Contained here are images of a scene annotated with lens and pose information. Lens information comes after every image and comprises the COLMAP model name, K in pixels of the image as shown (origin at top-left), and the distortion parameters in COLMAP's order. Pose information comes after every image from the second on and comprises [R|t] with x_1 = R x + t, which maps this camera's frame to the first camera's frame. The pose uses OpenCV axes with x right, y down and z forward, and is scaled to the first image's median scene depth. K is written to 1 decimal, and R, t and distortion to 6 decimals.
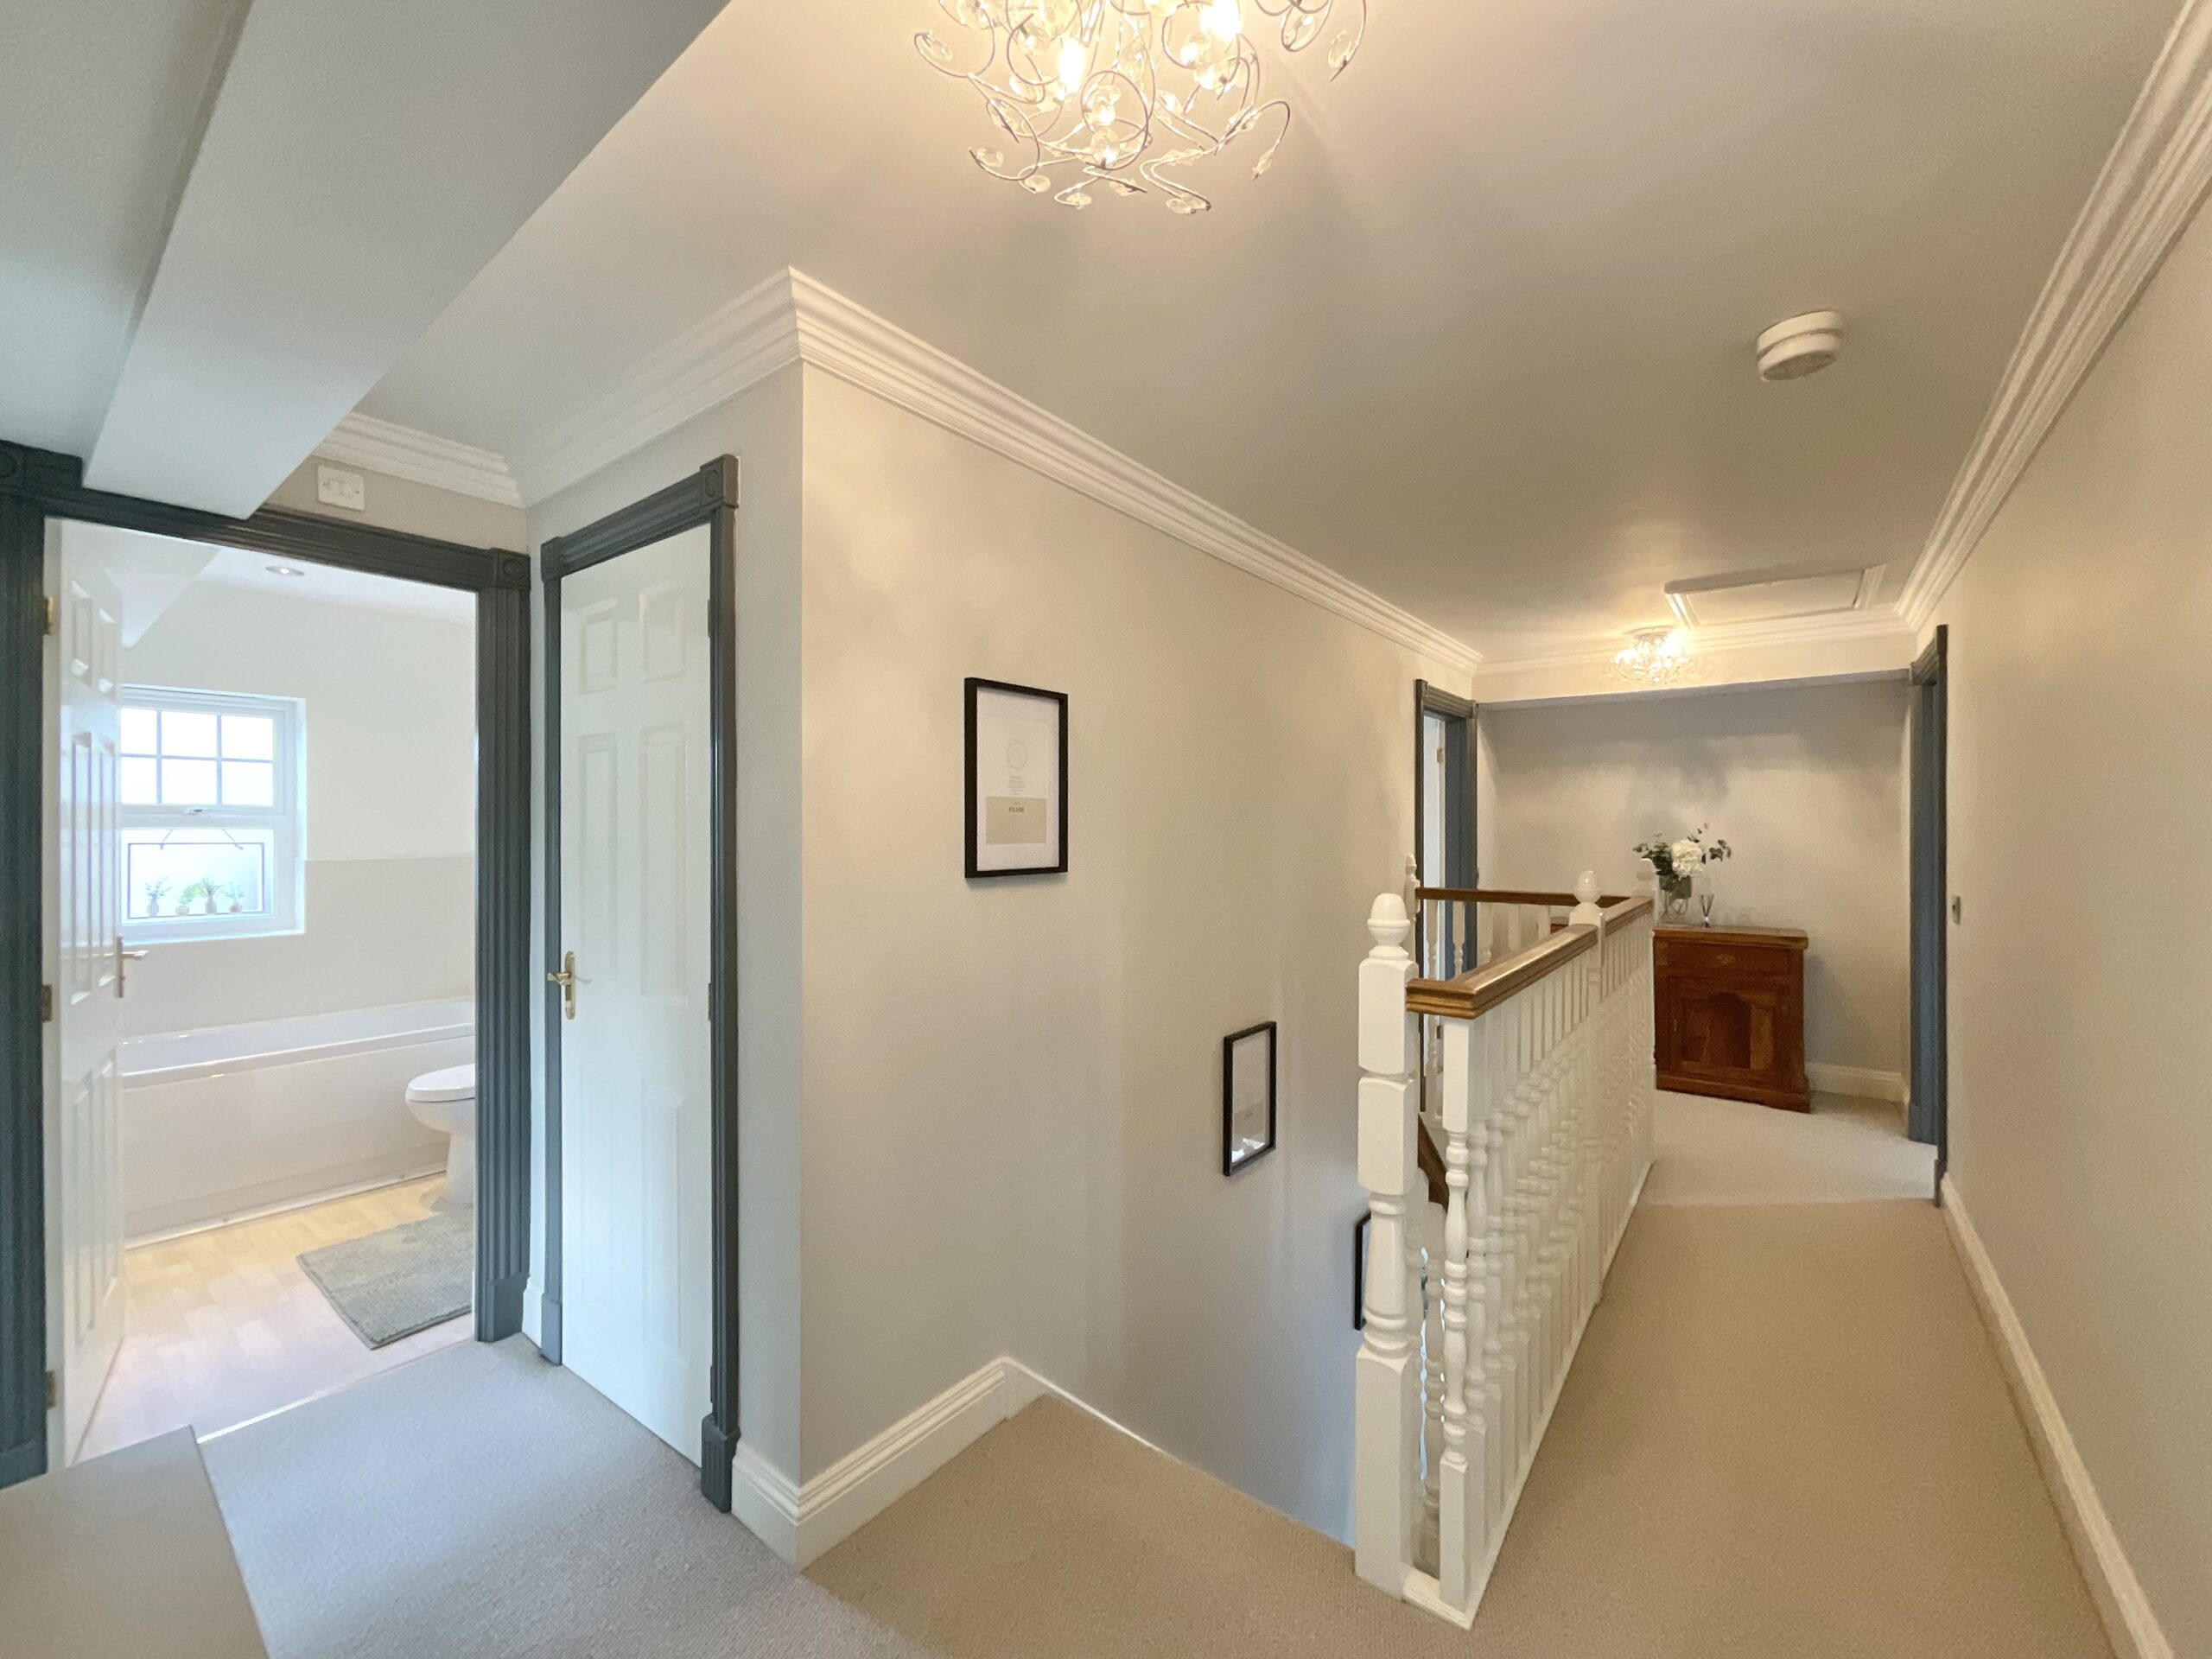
lens RADIAL K [[894.9, 0, 1109.2], [0, 894.9, 828.9], [0, 0, 1]] dist [-0.001201, -0.000066]
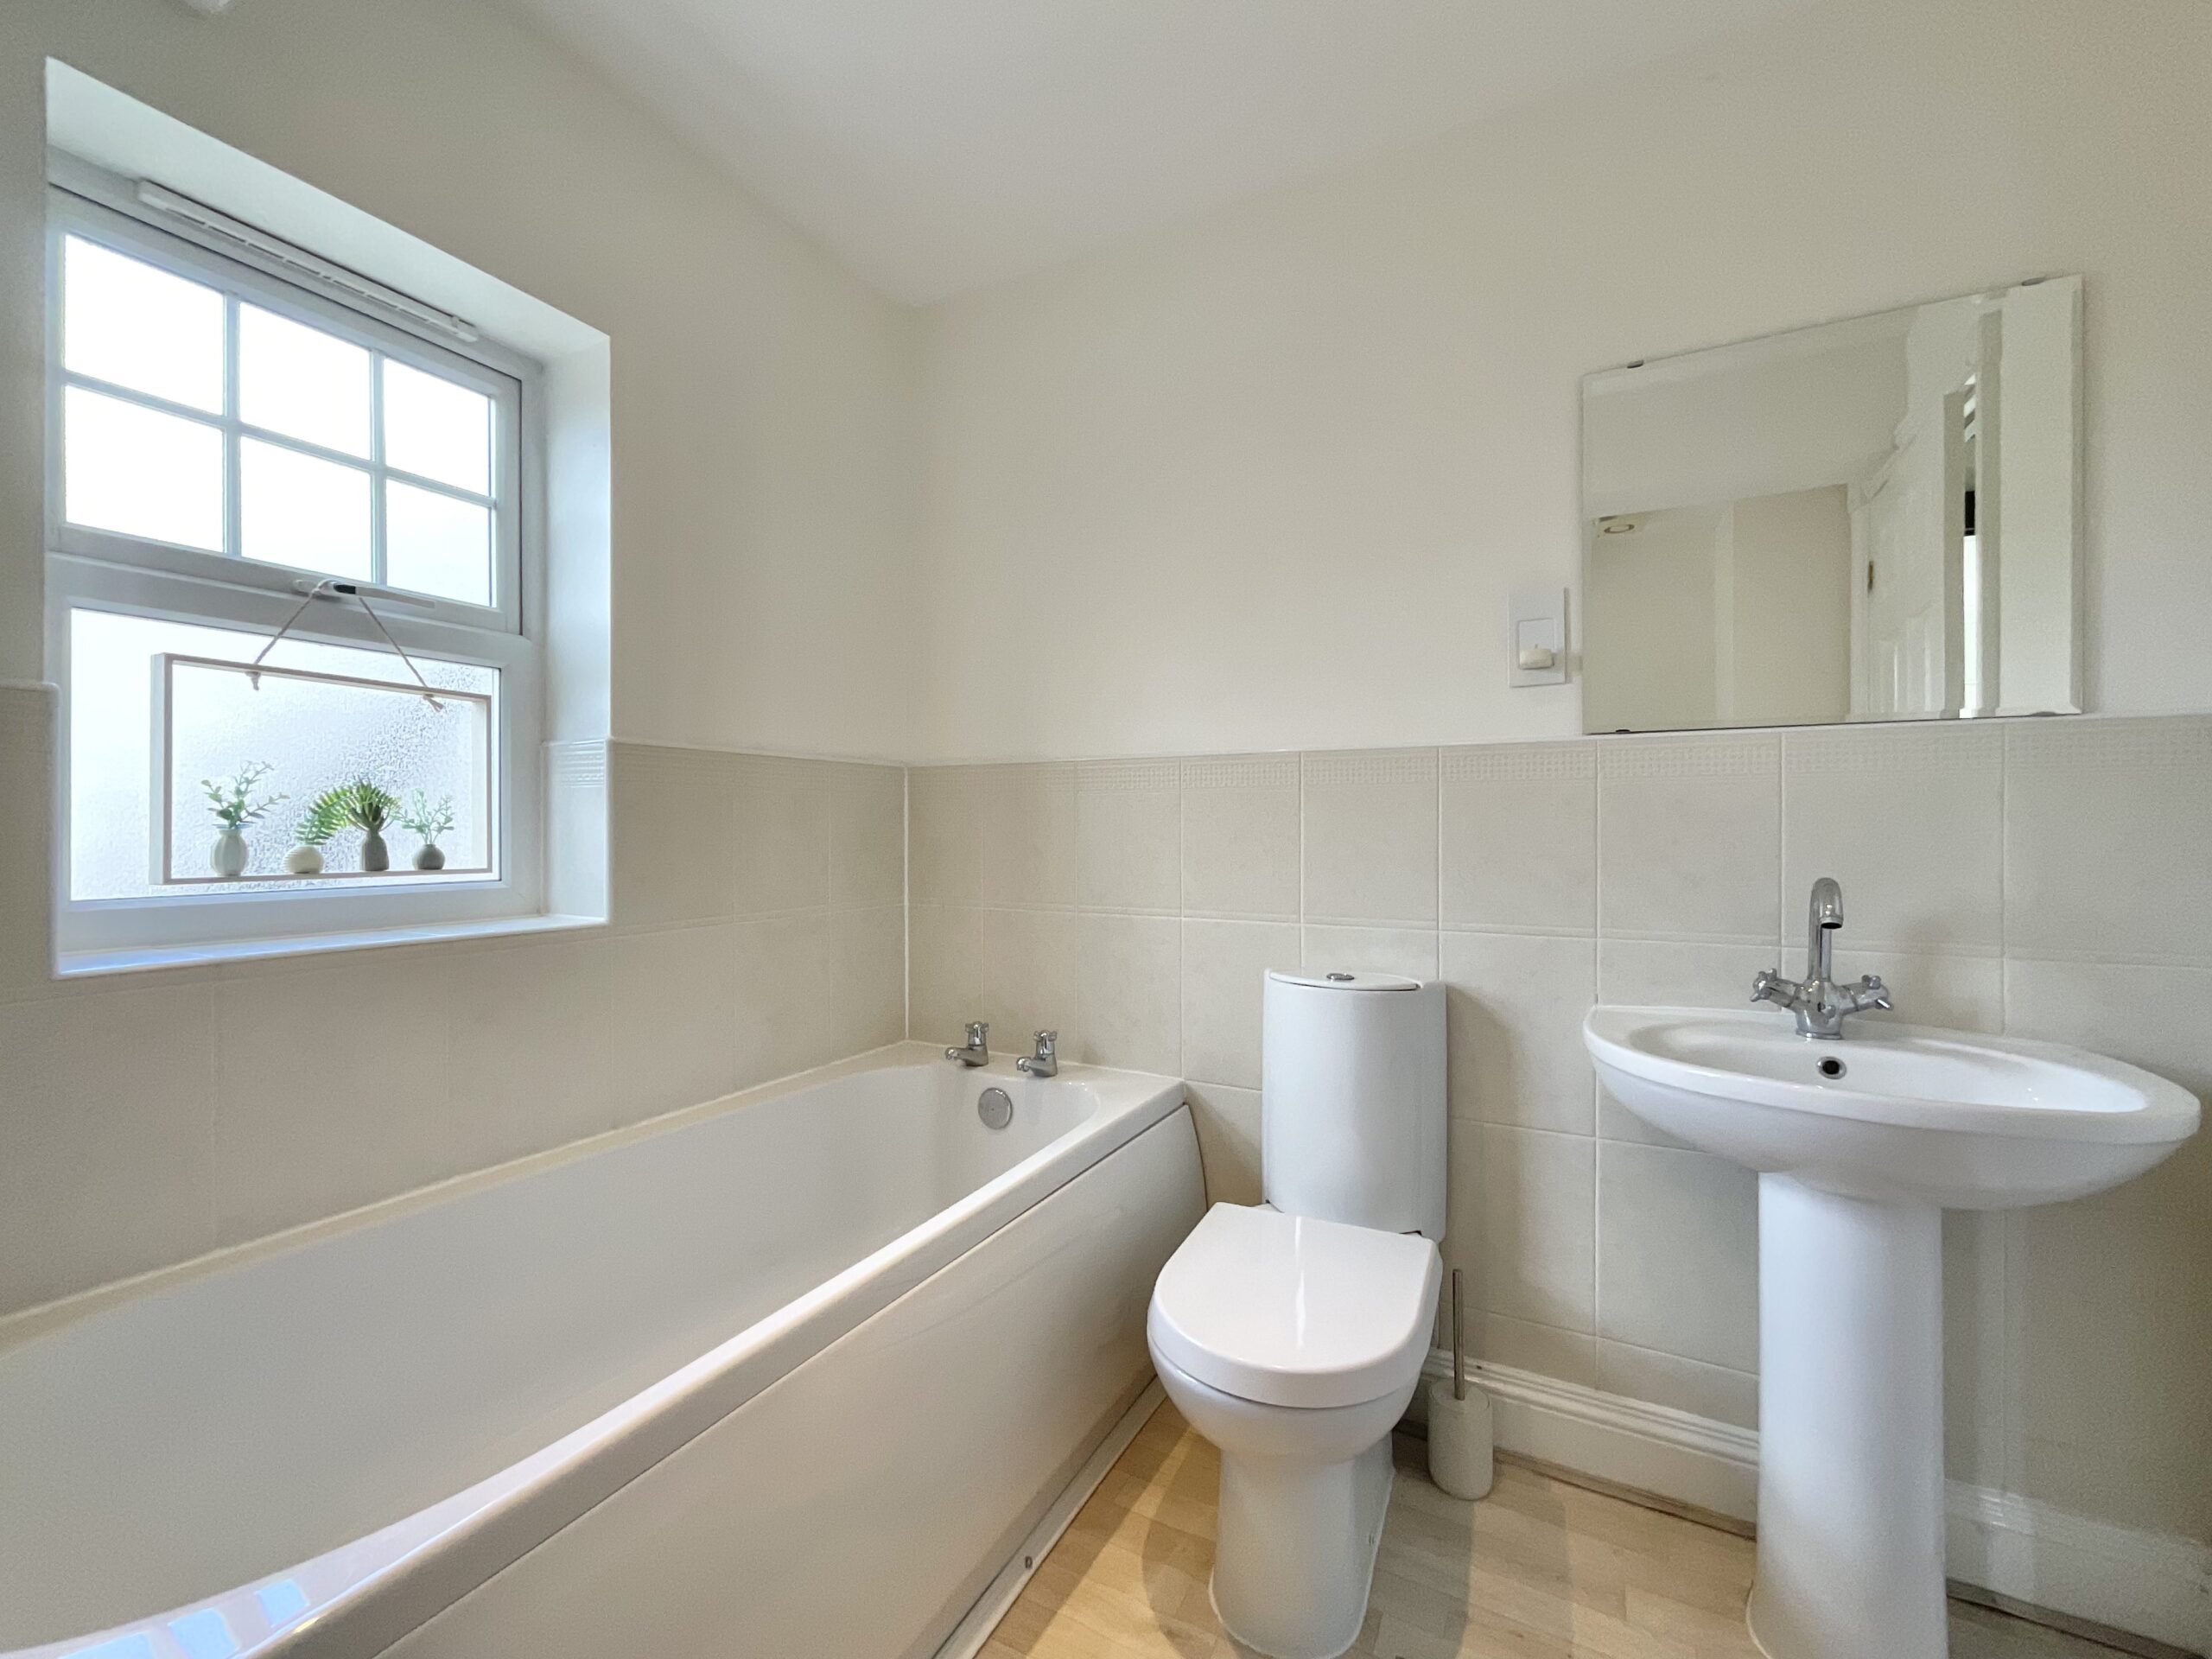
lens RADIAL K [[894.9, 0, 1112.8], [0, 894.9, 830.7], [0, 0, 1]] dist [-0.001201, -0.000066]
pose [[0.985605, 0.006919, 0.168921, -0.767878], [-0.007638, 0.999964, 0.003607, 0.073695], [-0.168890, -0.004845, 0.985623, 0.585784]]
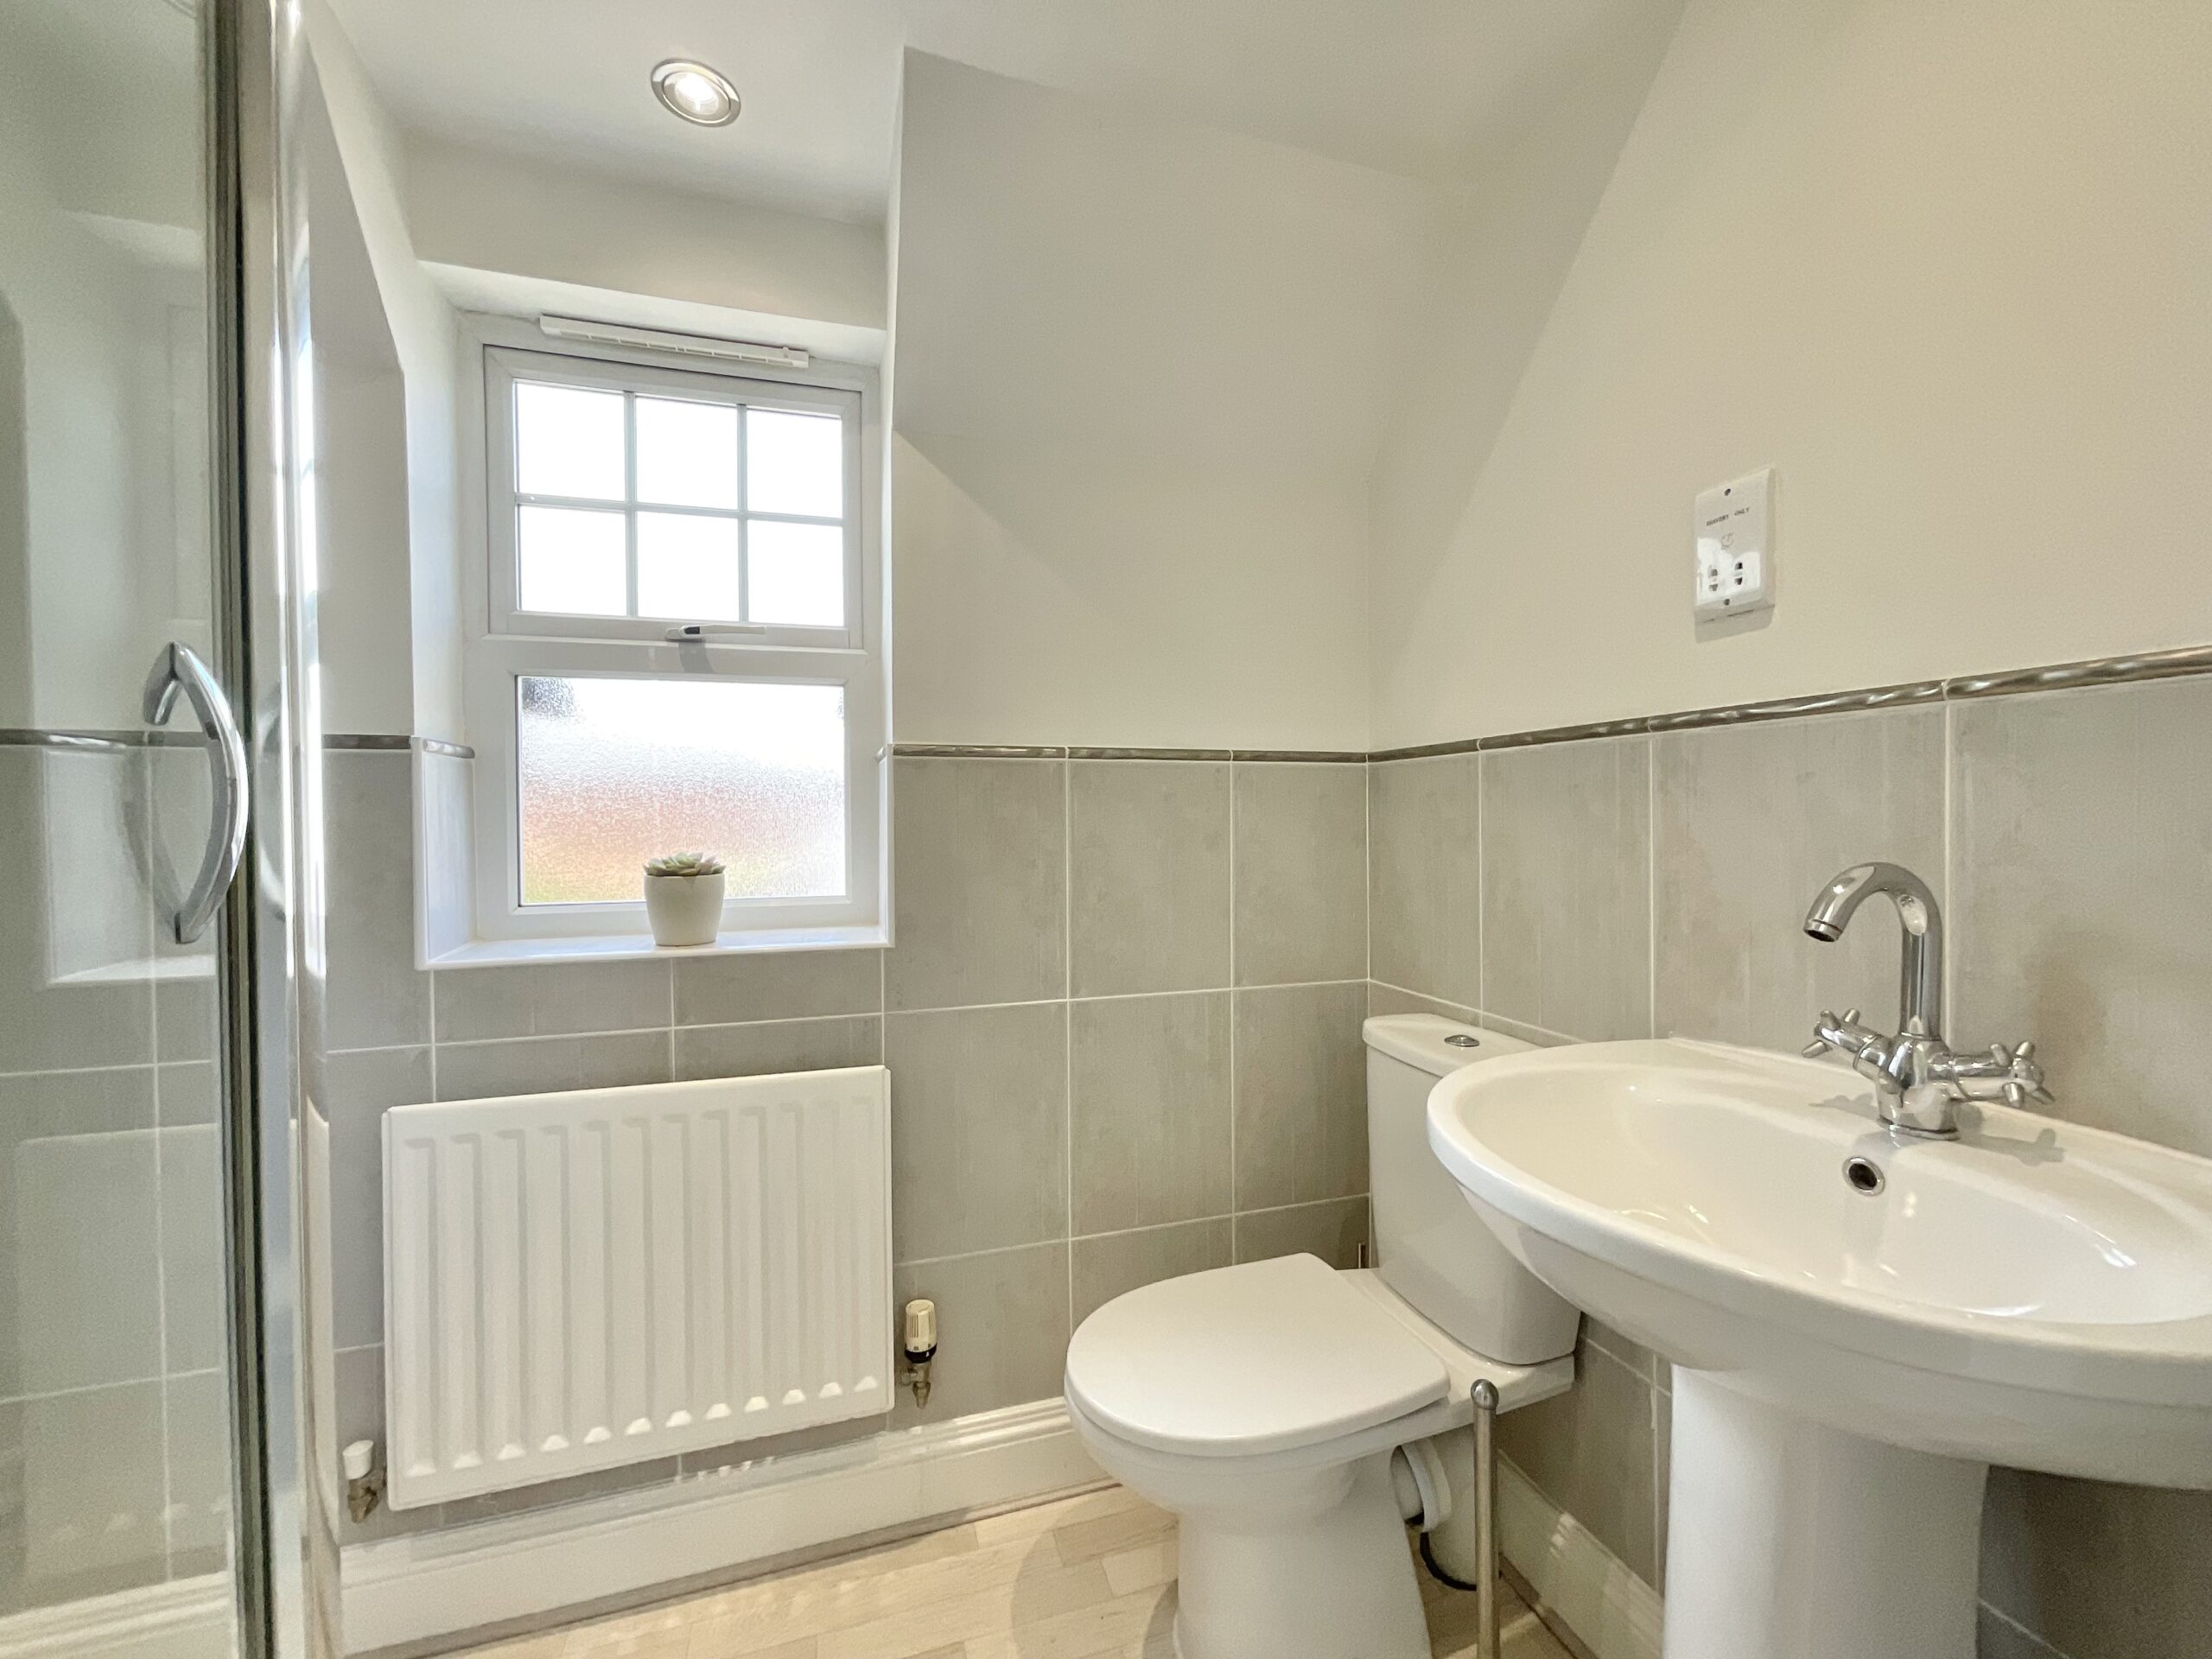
lens RADIAL K [[894.9, 0, 1108.8], [0, 894.9, 833.9], [0, 0, 1]] dist [-0.001201, -0.000066]
pose [[0.824564, -0.006376, -0.565732, -0.643066], [0.014129, 0.999857, 0.009325, 0.067519], [0.565592, -0.015682, 0.824536, 0.773008]]
